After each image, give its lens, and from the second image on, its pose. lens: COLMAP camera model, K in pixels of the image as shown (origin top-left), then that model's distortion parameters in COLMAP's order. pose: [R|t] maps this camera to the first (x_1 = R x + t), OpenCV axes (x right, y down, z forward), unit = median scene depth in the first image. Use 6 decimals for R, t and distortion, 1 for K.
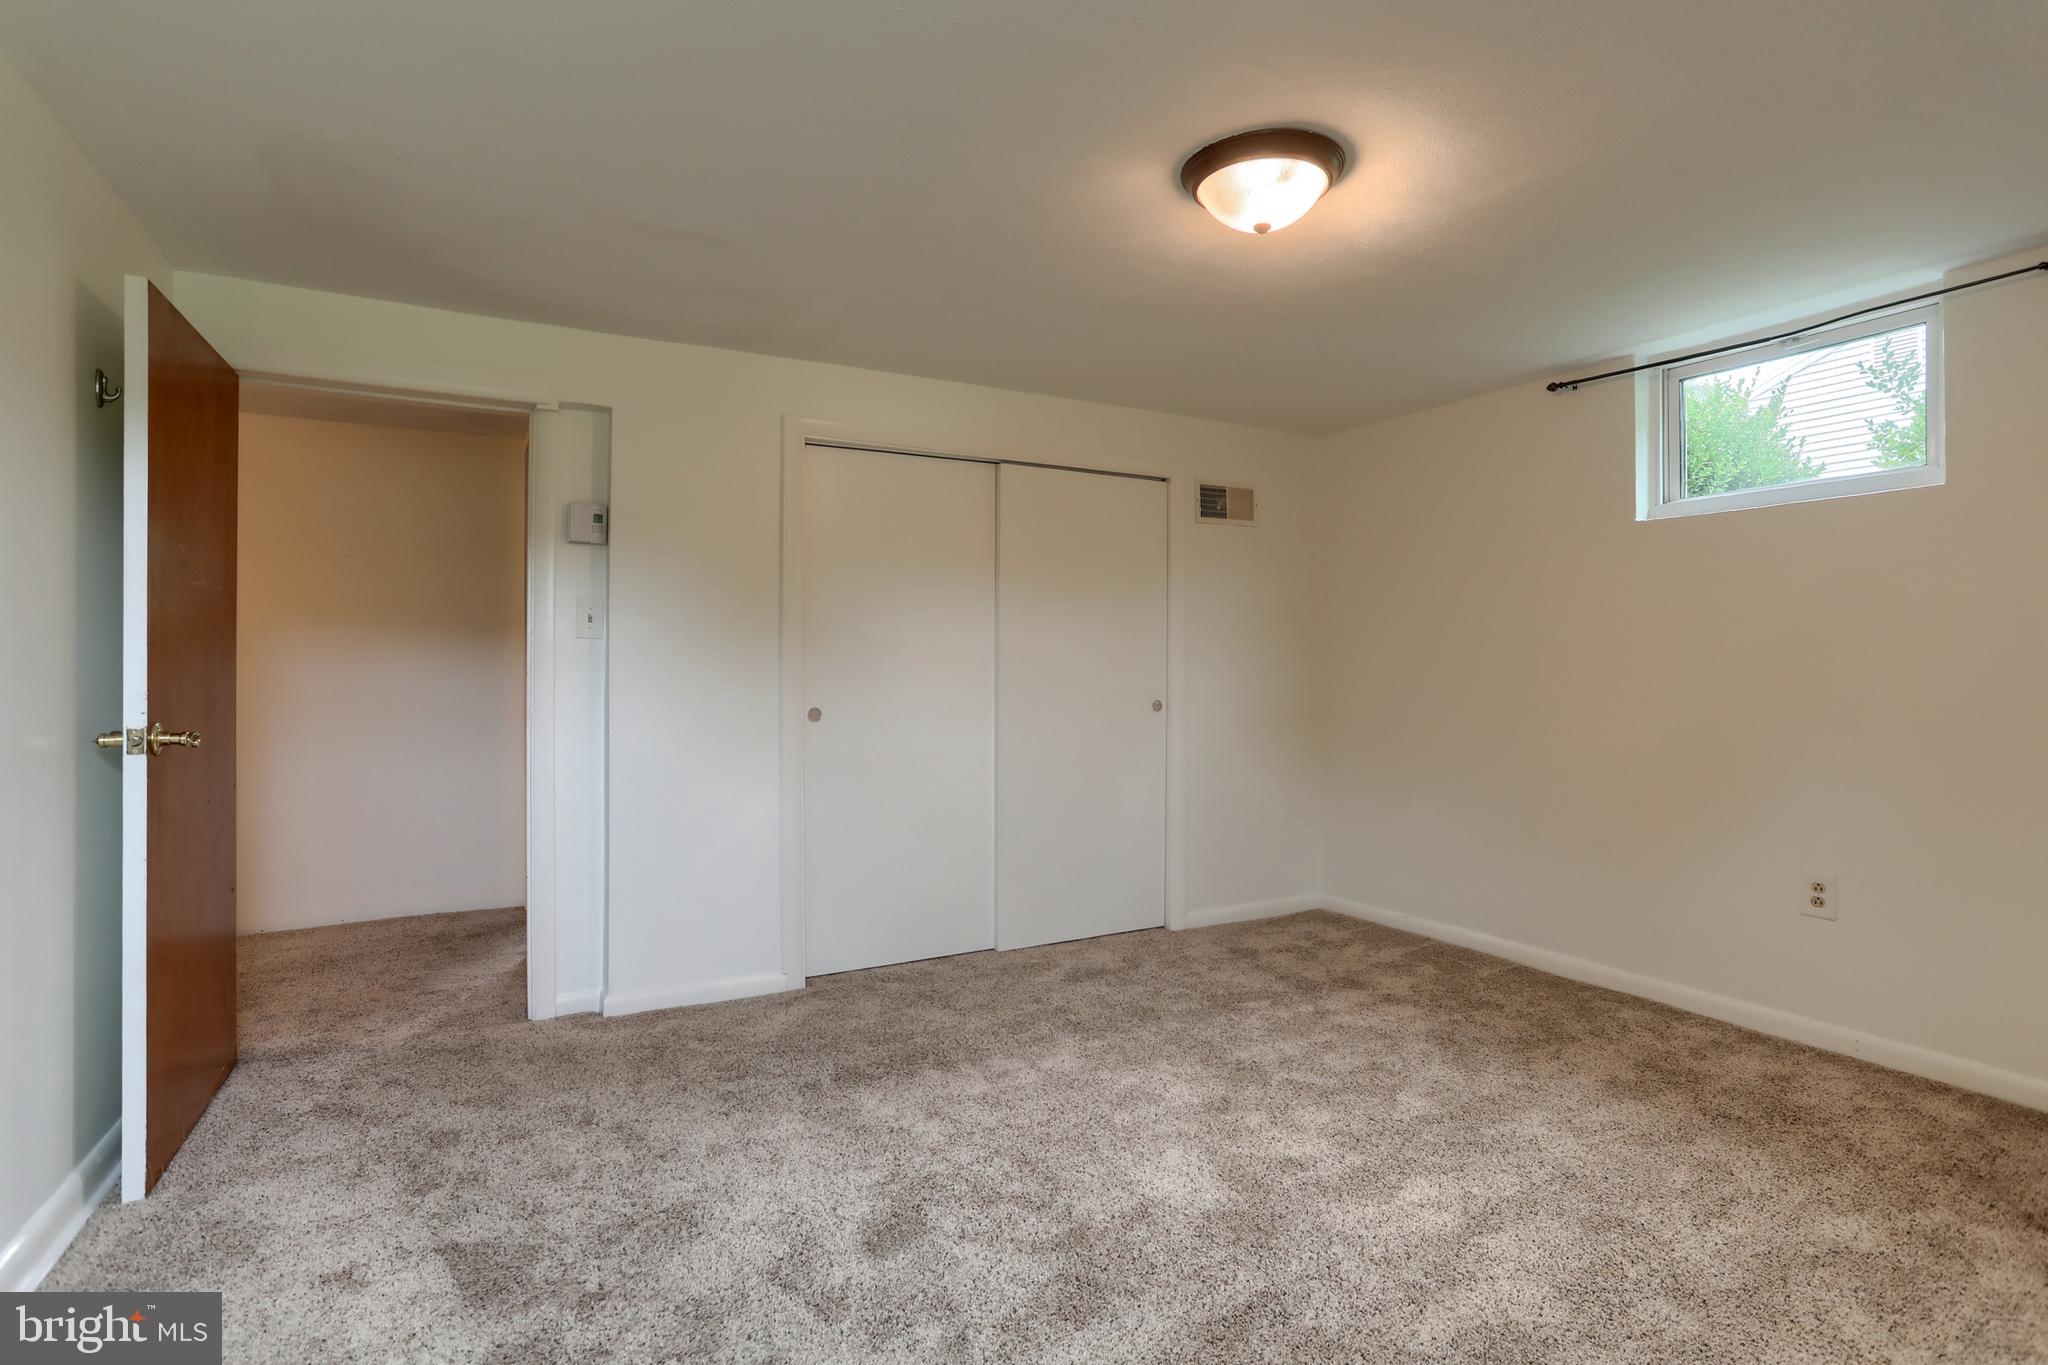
lens RADIAL K [[1035.0, 0, 1039.7], [0, 1035.0, 686.1], [0, 0, 1]] dist [-0.065736, 0.037591]
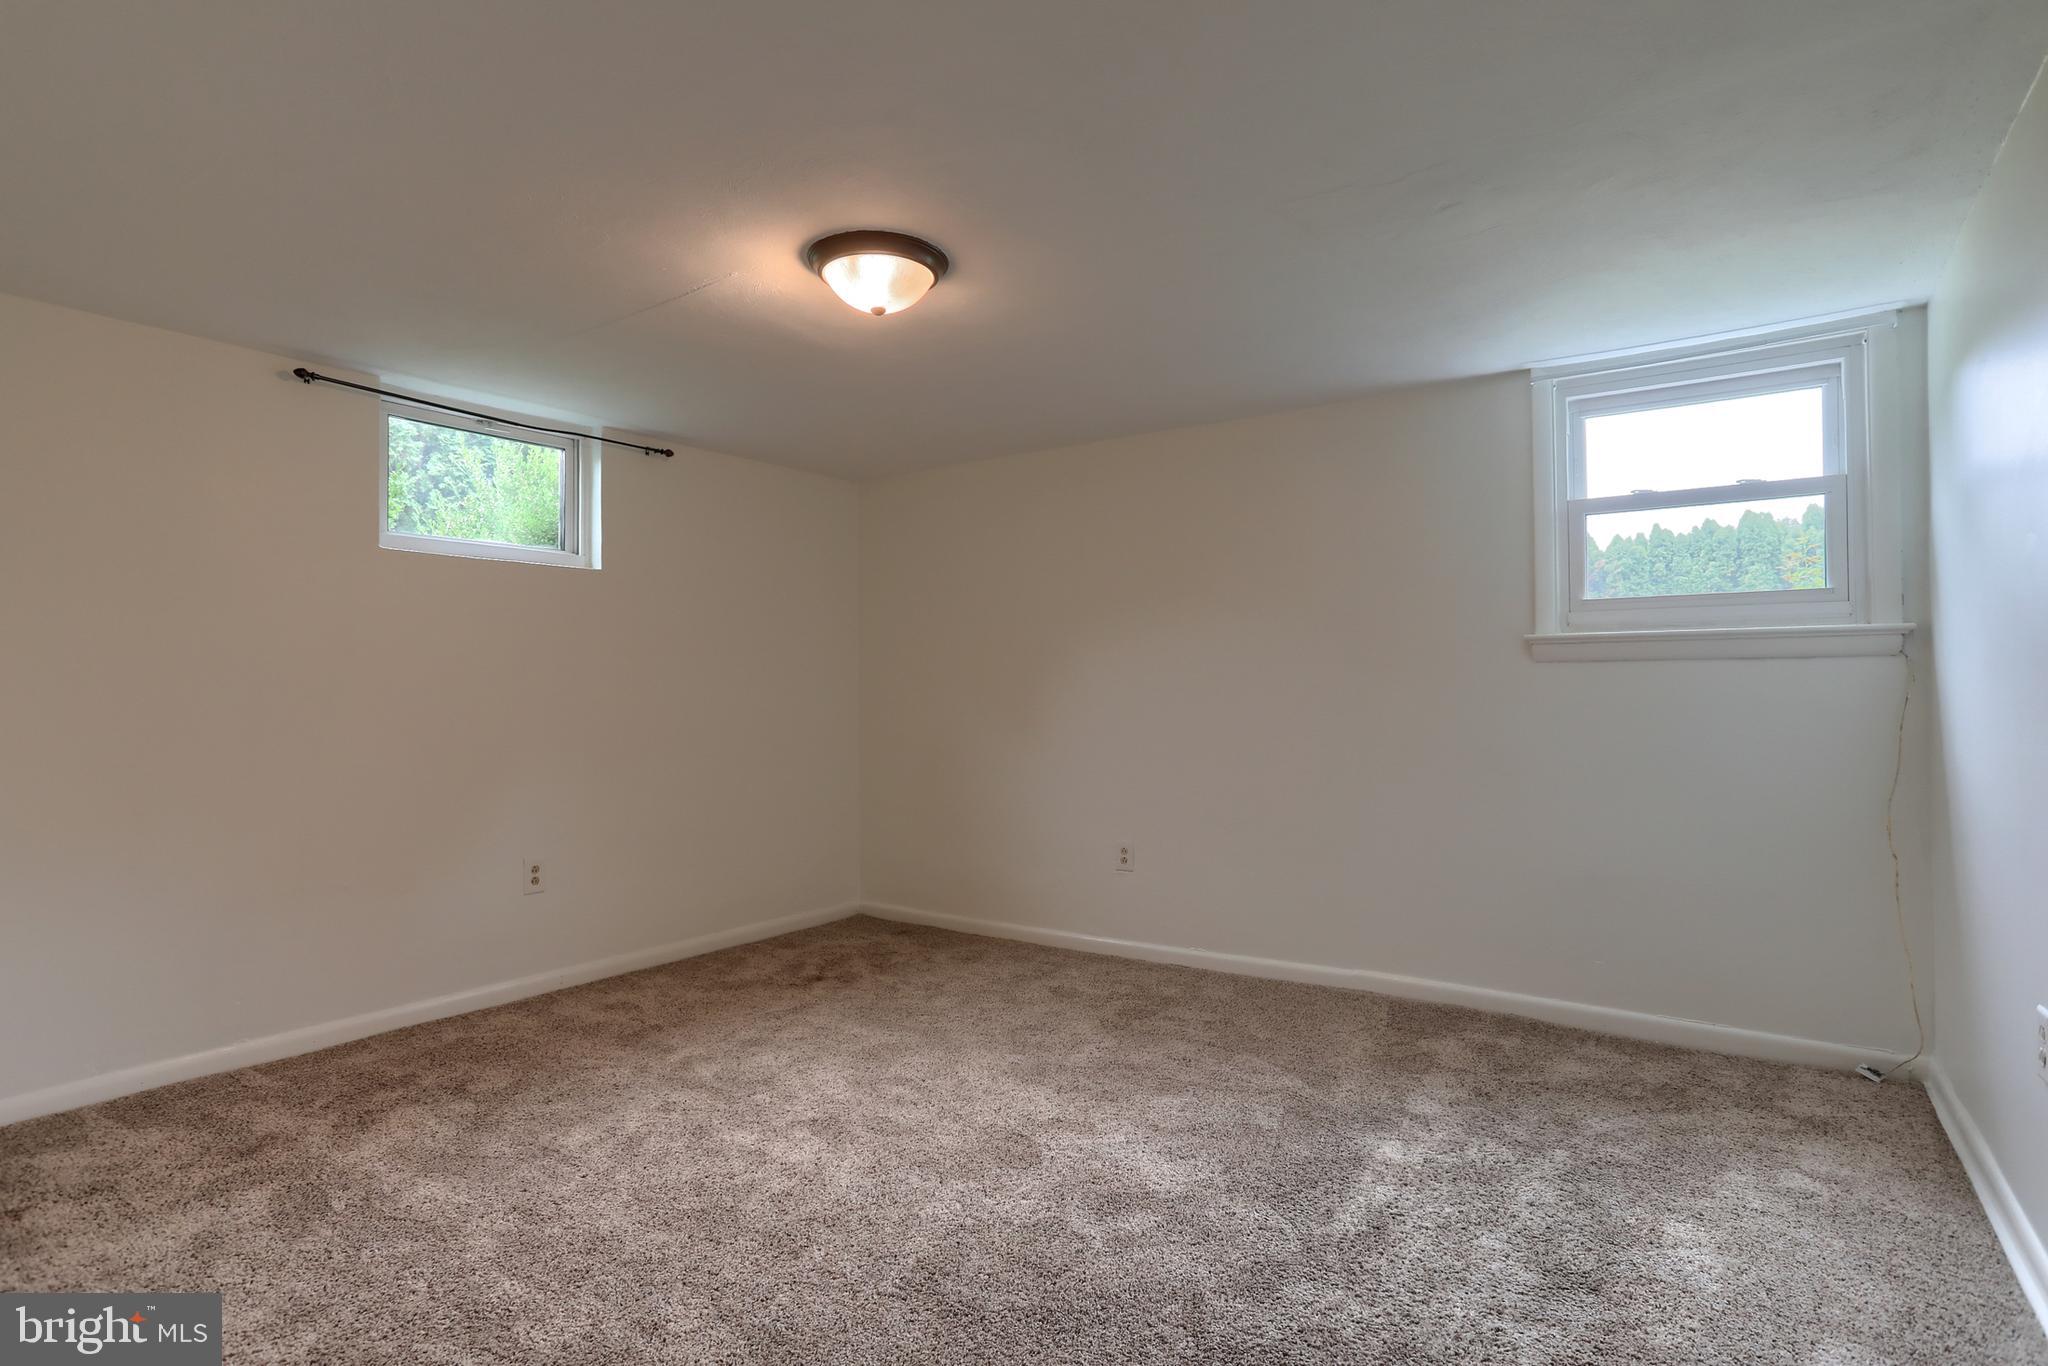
lens RADIAL K [[1035.0, 0, 1039.7], [0, 1035.0, 686.6], [0, 0, 1]] dist [-0.065736, 0.037591]
pose [[-0.459497, 0.014061, 0.888068, -0.635772], [0.020686, 0.999773, -0.005127, -0.009804], [-0.887938, 0.016015, -0.459684, 0.984135]]
